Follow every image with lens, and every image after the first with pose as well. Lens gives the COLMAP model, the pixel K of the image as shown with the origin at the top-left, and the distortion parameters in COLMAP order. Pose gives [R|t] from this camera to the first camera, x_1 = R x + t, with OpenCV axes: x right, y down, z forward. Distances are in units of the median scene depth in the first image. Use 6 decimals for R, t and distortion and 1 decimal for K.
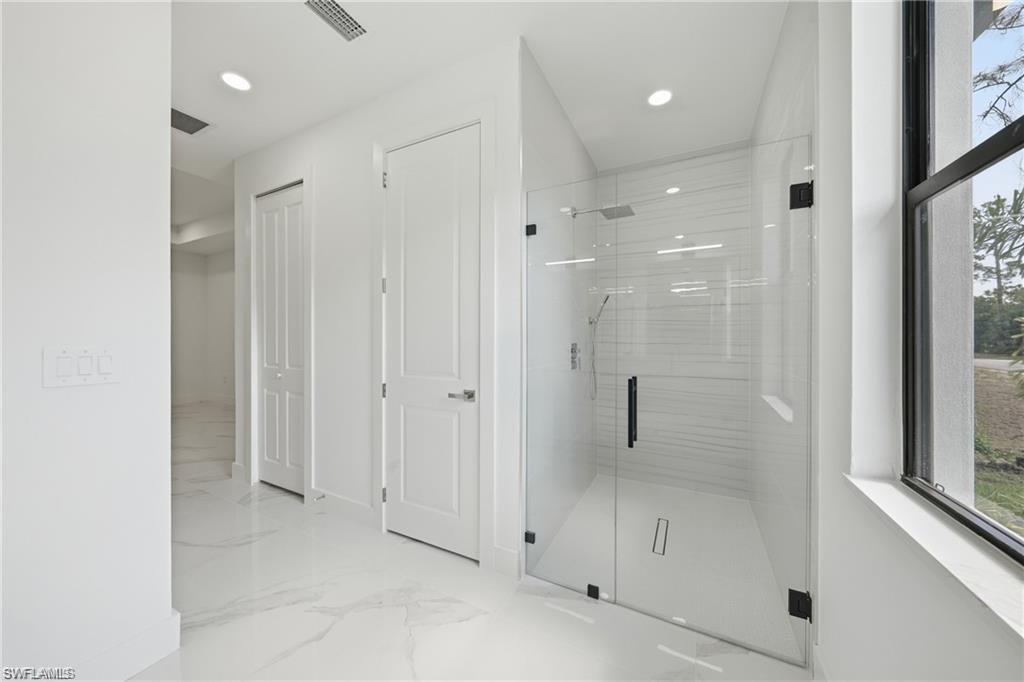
lens RADIAL K [[351.3, 0, 512.2], [0, 351.3, 339.9], [0, 0, 1]] dist [-0.011527, 0.000020]
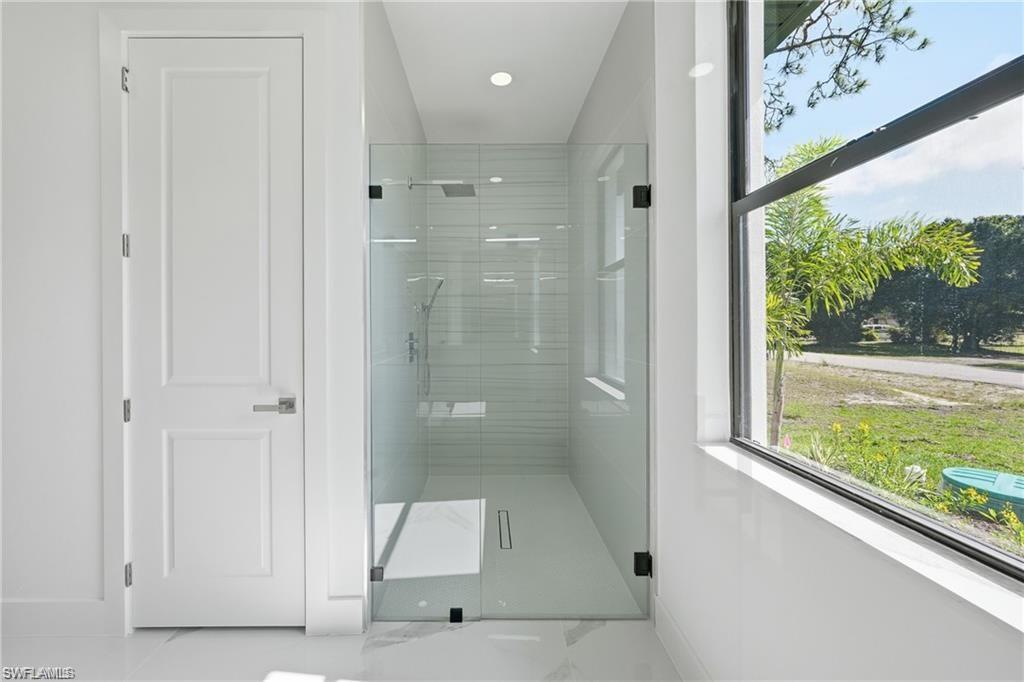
lens RADIAL K [[374.0, 0, 493.5], [0, 374.0, 327.1], [0, 0, 1]] dist [-0.010441, 0.000265]
pose [[0.884177, -0.006609, 0.467105, -0.101157], [0.008583, 0.999961, -0.002100, 0.000763], [-0.467073, 0.005866, 0.884199, 0.109565]]
